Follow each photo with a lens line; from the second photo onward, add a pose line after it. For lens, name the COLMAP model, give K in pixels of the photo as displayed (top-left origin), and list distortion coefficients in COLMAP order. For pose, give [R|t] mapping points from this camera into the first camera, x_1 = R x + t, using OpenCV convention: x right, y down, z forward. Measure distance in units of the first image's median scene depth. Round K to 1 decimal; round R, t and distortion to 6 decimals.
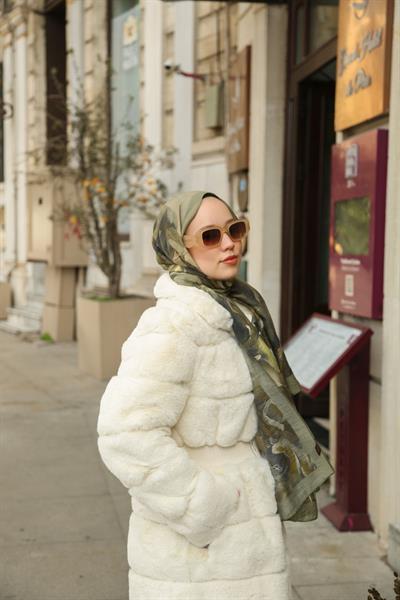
lens RADIAL K [[845.7, 0, 200.0], [0, 845.7, 300.0], [0, 0, 1]] dist [0.128438, 0.001523]
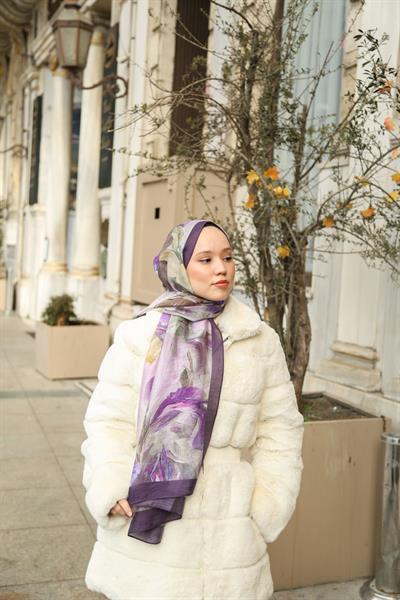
lens RADIAL K [[846.3, 0, 200.0], [0, 846.3, 300.0], [0, 0, 1]] dist [0.126611, -0.029691]
pose [[0.990353, 0.050558, -0.129014, -0.097054], [-0.053357, 0.998407, -0.018328, -0.056276], [0.127881, 0.025035, 0.991473, 0.516294]]
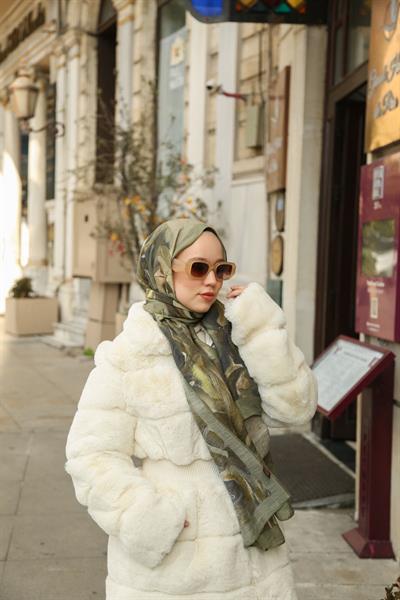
lens RADIAL K [[846.3, 0, 200.0], [0, 846.3, 300.0], [0, 0, 1]] dist [0.126611, -0.029691]
pose [[0.997831, 0.016909, -0.063613, 0.018830], [-0.018185, 0.999644, -0.019532, -0.001622], [0.063260, 0.020646, 0.997783, -0.001295]]
